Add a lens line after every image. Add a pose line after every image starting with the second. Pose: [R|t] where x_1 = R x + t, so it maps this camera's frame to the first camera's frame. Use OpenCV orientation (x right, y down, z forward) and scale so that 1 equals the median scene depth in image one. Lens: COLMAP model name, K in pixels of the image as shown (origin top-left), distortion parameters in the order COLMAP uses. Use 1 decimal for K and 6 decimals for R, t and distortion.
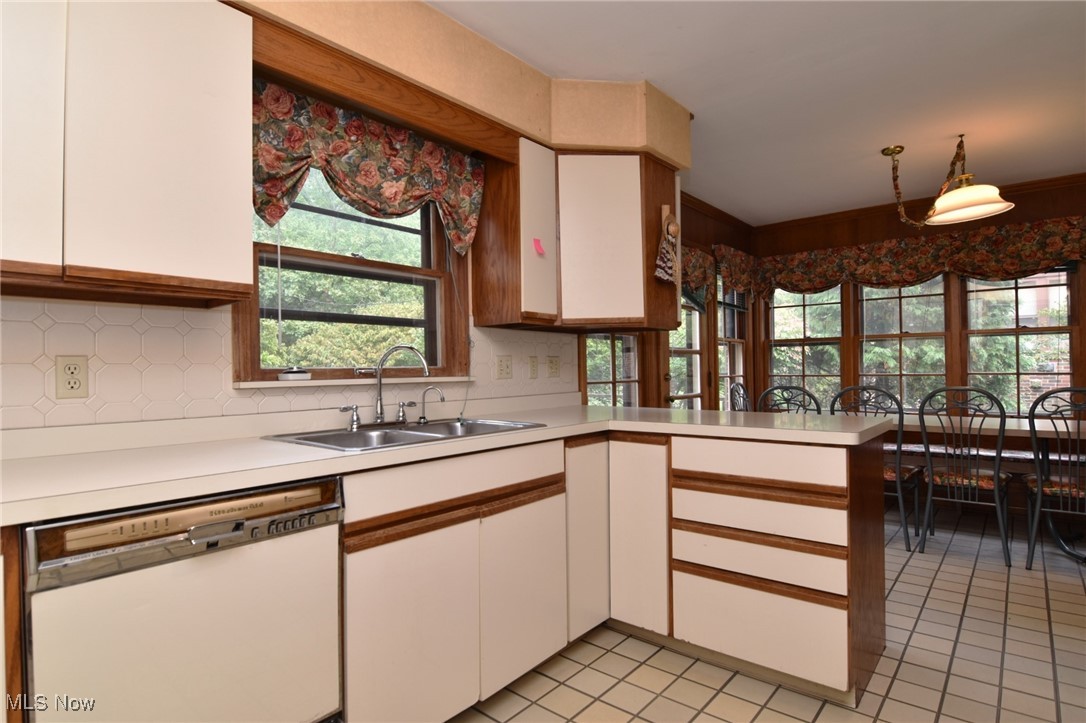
lens RADIAL K [[572.4, 0, 540.2], [0, 572.4, 364.5], [0, 0, 1]] dist [-0.021865, -0.003249]
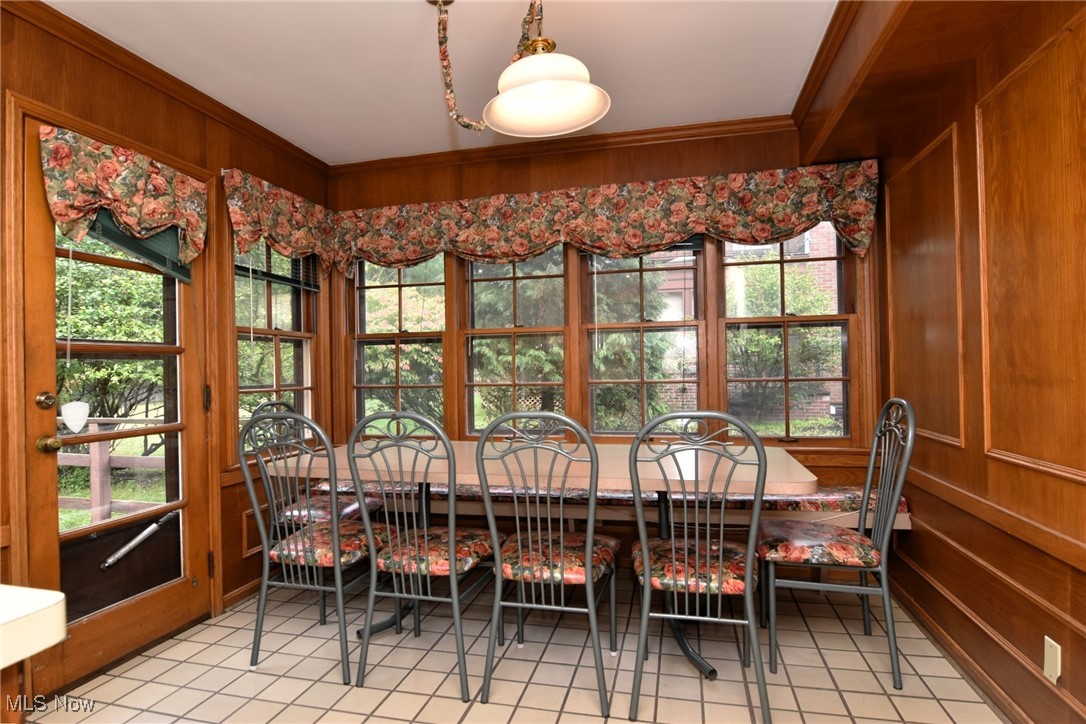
lens RADIAL K [[572.4, 0, 544.8], [0, 572.4, 364.4], [0, 0, 1]] dist [-0.021865, -0.003249]
pose [[0.888043, 0.001133, 0.459759, 0.364051], [0.001577, 0.999984, -0.005512, -0.003657], [-0.459757, 0.005620, 0.888027, 0.360924]]
